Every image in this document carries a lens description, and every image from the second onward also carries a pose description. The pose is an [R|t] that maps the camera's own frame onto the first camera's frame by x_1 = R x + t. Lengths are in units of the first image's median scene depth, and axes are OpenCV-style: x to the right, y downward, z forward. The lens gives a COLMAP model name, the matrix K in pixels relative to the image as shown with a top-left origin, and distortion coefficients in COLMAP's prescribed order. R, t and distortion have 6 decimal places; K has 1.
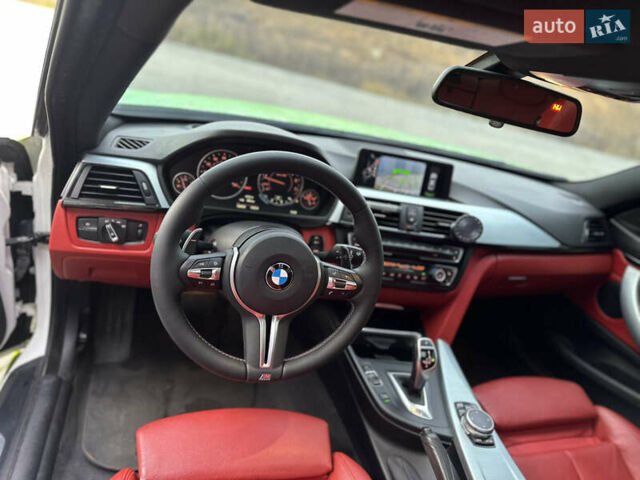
lens RADIAL K [[448.0, 0, 319.9], [0, 448.0, 242.9], [0, 0, 1]] dist [0.133030, -0.201881]
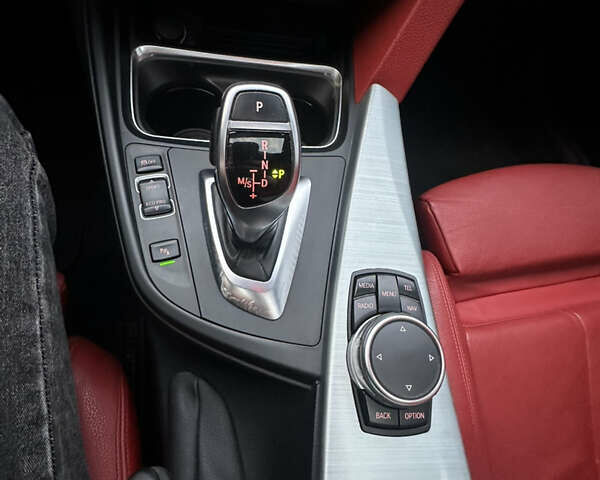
lens RADIAL K [[319.7, 0, 300.0], [0, 319.7, 240.0], [0, 0, 1]] dist [-0.000790, -0.000380]
pose [[0.992818, 0.073059, -0.094737, 0.248858], [0.004005, 0.771135, 0.636659, 0.149982], [0.119569, -0.632466, 0.765304, 0.740561]]
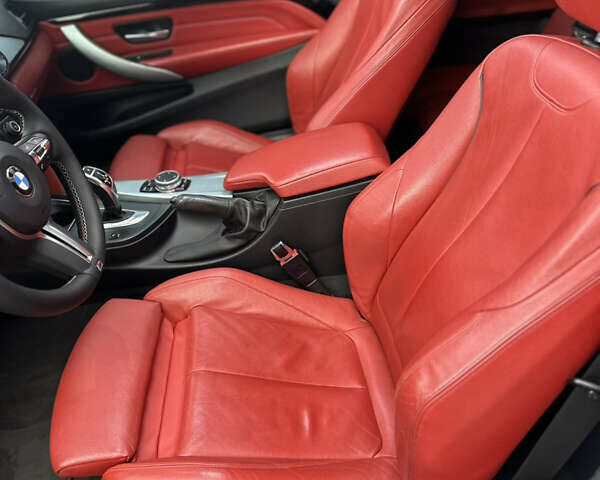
lens RADIAL K [[562.0, 0, 302.3], [0, 562.0, 239.4], [0, 0, 1]] dist [0.141647, -0.266070]
pose [[0.151934, -0.751509, 0.641989, -0.533094], [0.556147, 0.601952, 0.573023, -0.123223], [-0.817078, 0.269979, 0.509406, 0.037044]]
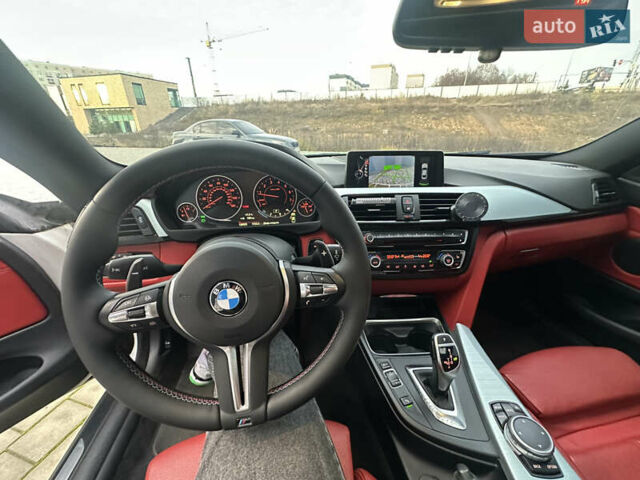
lens RADIAL K [[256.2, 0, 320.0], [0, 256.2, 240.0], [0, 0, 1]] dist [-0.001318, -0.000054]
pose [[0.969186, -0.158154, -0.188854, 0.110530], [0.151265, 0.987205, -0.050448, 0.015049], [0.194416, 0.020326, 0.980709, 0.409237]]
